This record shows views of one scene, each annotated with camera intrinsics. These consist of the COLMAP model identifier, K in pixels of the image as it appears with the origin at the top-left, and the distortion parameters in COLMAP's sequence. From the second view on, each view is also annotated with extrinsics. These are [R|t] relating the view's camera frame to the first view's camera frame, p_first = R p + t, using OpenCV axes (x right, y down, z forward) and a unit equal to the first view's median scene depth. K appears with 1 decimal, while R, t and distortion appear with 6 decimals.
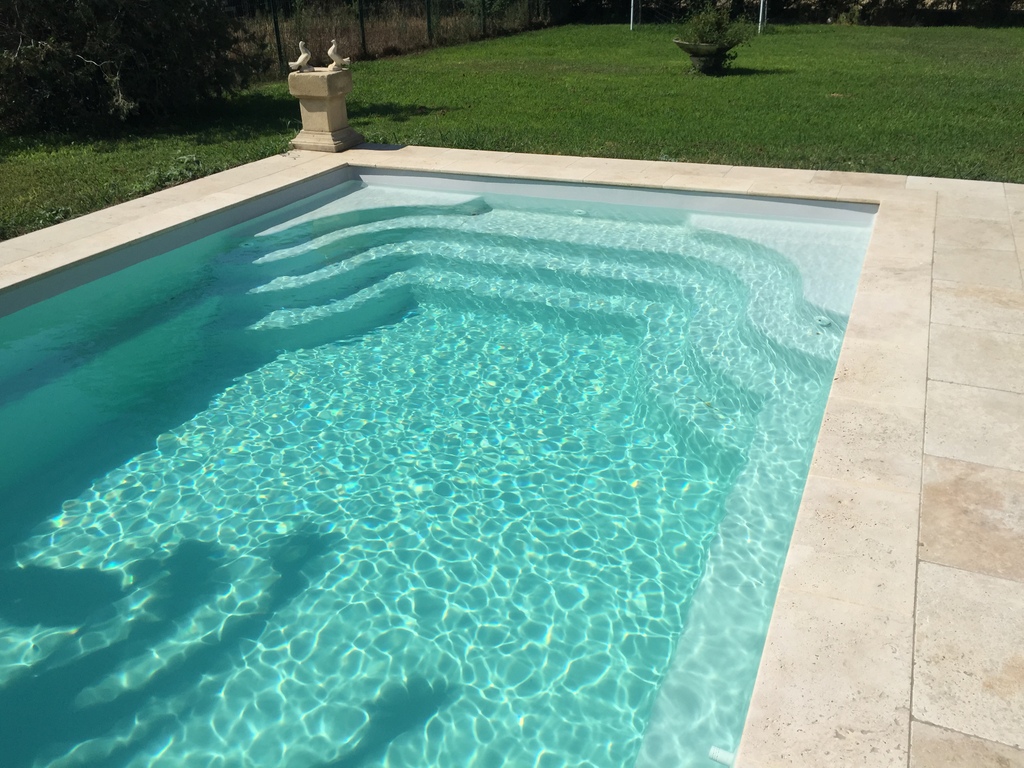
lens RADIAL K [[868.5, 0, 511.6], [0, 868.5, 397.8], [0, 0, 1]] dist [0.082123, -0.127621]
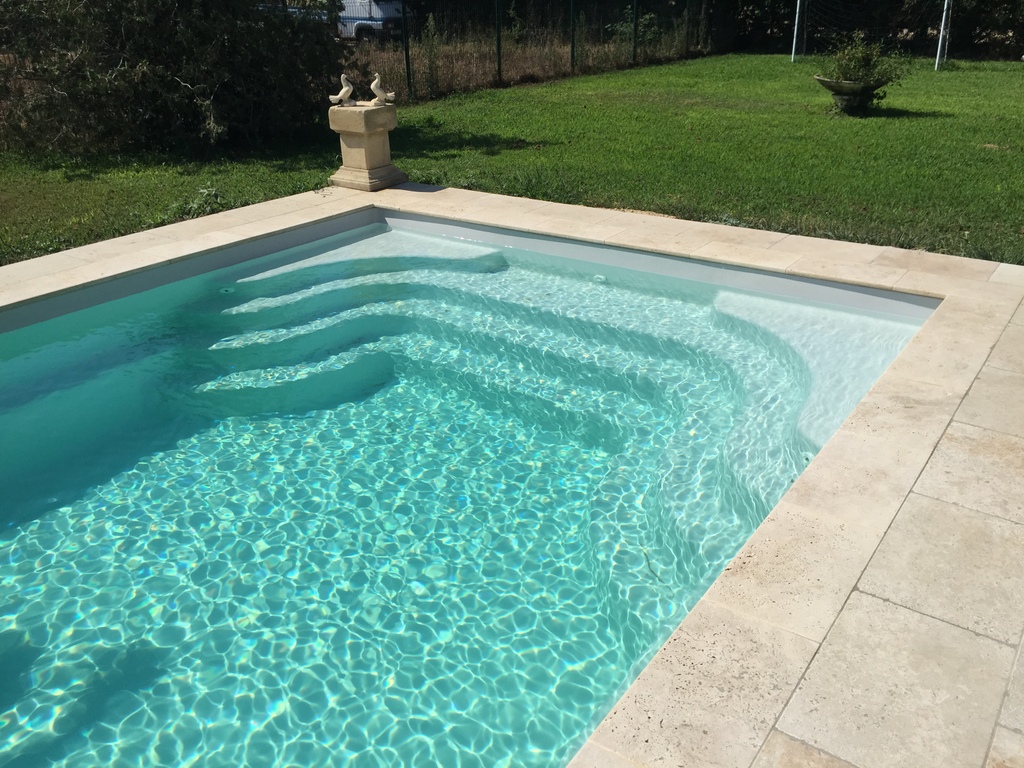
lens RADIAL K [[868.5, 0, 511.6], [0, 868.5, 397.8], [0, 0, 1]] dist [0.082123, -0.127621]
pose [[0.978371, 0.094479, -0.184022, 0.142712], [-0.098530, 0.995050, -0.012974, -0.062299], [0.181886, 0.030825, 0.982836, 0.110351]]
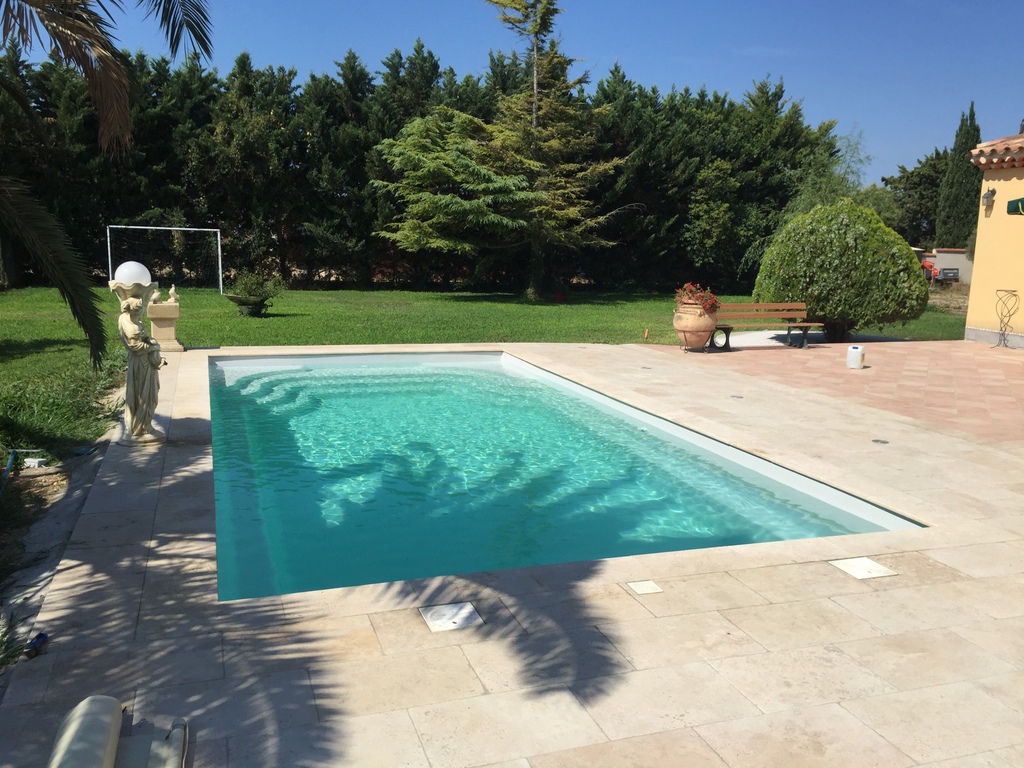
lens RADIAL K [[865.7, 0, 511.5], [0, 865.7, 406.8], [0, 0, 1]] dist [0.091489, -0.150664]
pose [[0.728479, -0.087883, 0.679408, -0.837475], [0.270102, 0.948247, -0.166952, 0.226125], [-0.629575, 0.305130, 0.714515, -0.436624]]
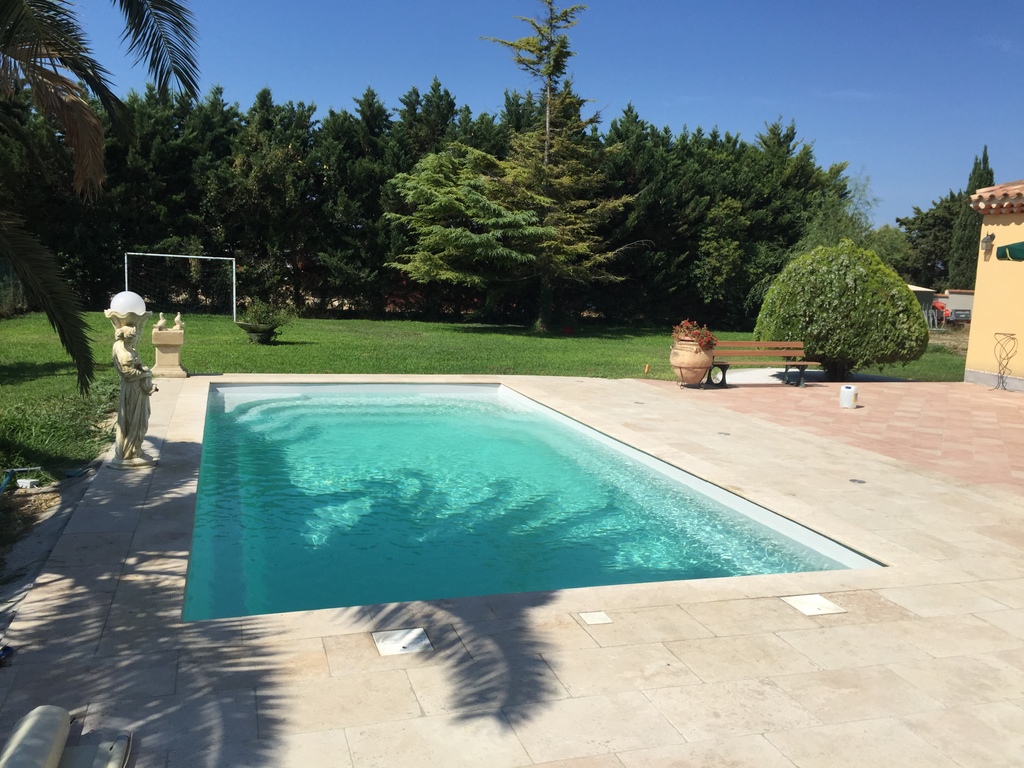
lens RADIAL K [[868.5, 0, 511.6], [0, 868.5, 397.8], [0, 0, 1]] dist [0.082123, -0.127621]
pose [[0.741893, -0.040772, 0.669277, -0.826432], [0.246043, 0.945075, -0.215164, 0.238921], [-0.623745, 0.324299, 0.711177, -0.478323]]
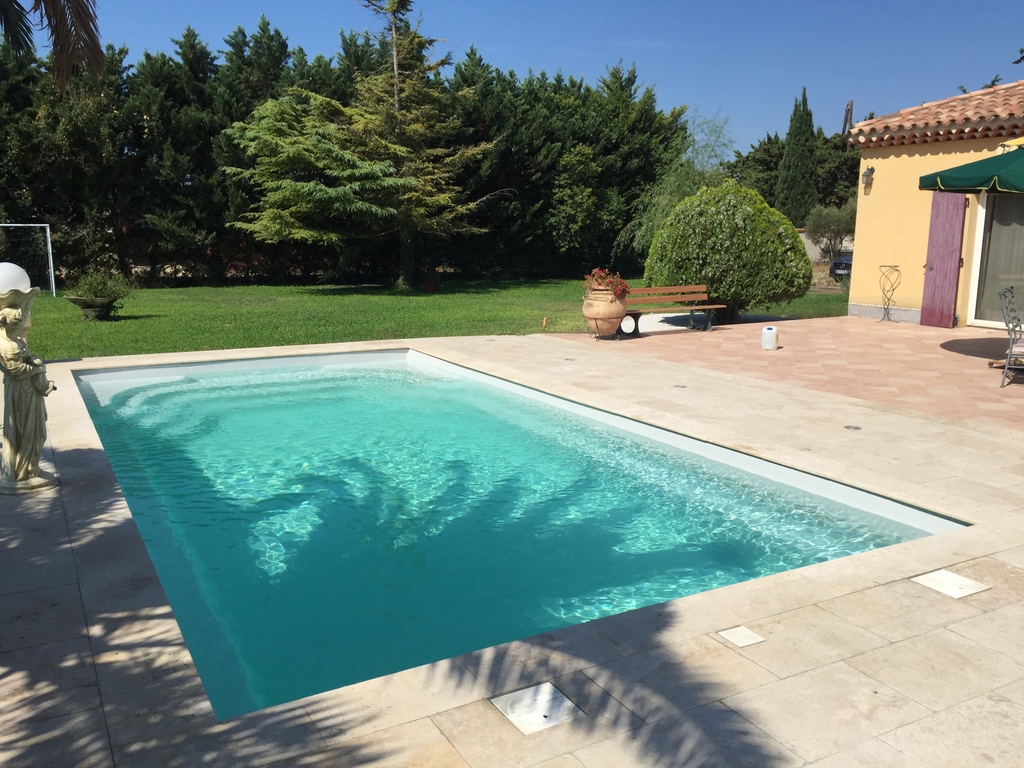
lens RADIAL K [[868.5, 0, 511.6], [0, 868.5, 397.8], [0, 0, 1]] dist [0.082123, -0.127621]
pose [[0.597183, -0.126833, 0.792013, -0.830194], [0.346718, 0.931222, -0.112302, 0.158456], [-0.723297, 0.341671, 0.600086, -0.290820]]
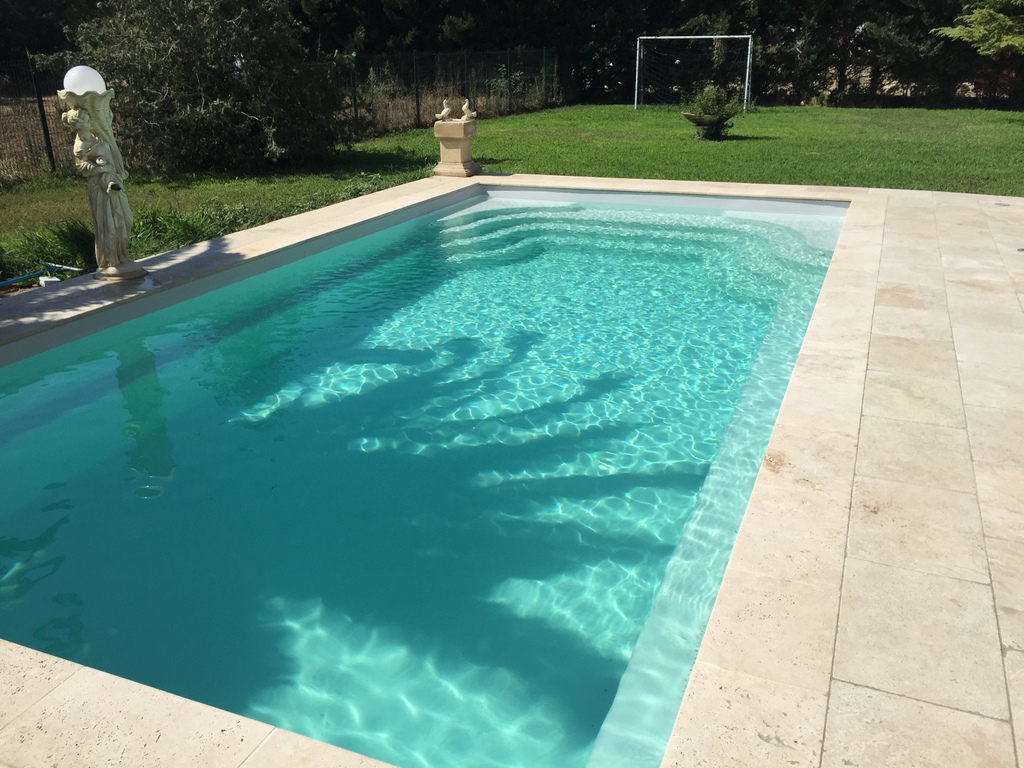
lens RADIAL K [[868.5, 0, 511.6], [0, 868.5, 397.8], [0, 0, 1]] dist [0.082123, -0.127621]
pose [[0.999676, 0.005216, 0.024916, -0.161151], [-0.003042, 0.996246, -0.086513, 0.194794], [-0.025274, 0.086409, 0.995939, -0.369145]]
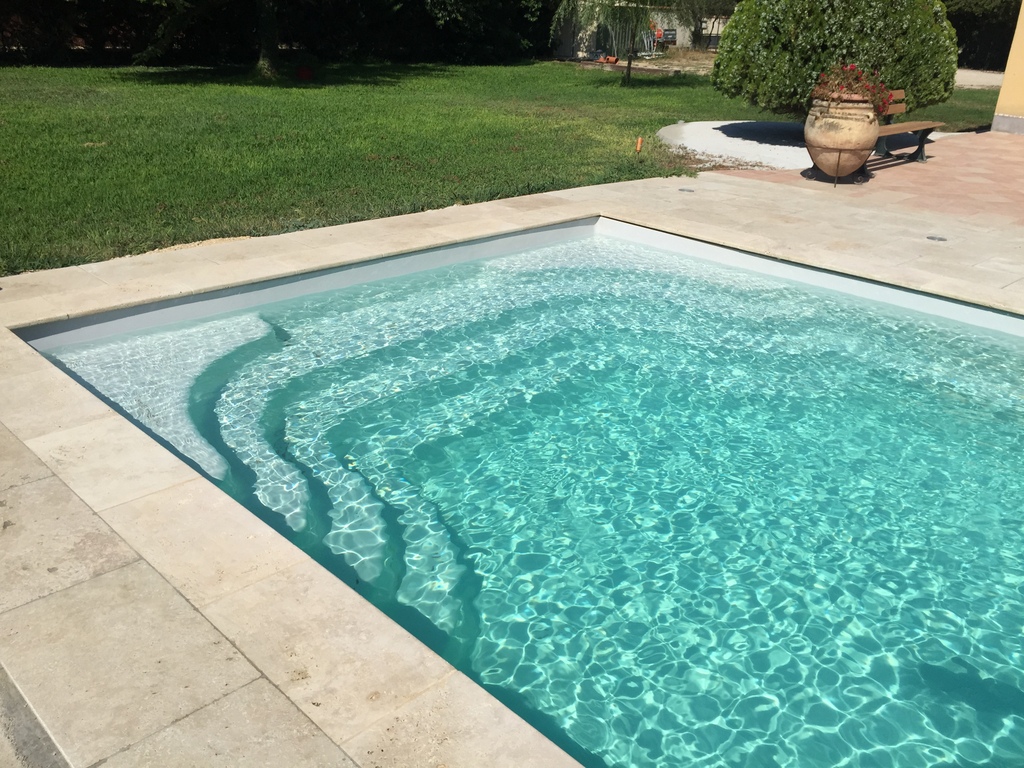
lens RADIAL K [[868.5, 0, 511.6], [0, 868.5, 397.8], [0, 0, 1]] dist [0.082123, -0.127621]
pose [[0.354528, -0.346154, 0.868612, -0.527777], [0.379851, 0.902163, 0.204486, -0.213499], [-0.854414, 0.257447, 0.451329, 0.487463]]
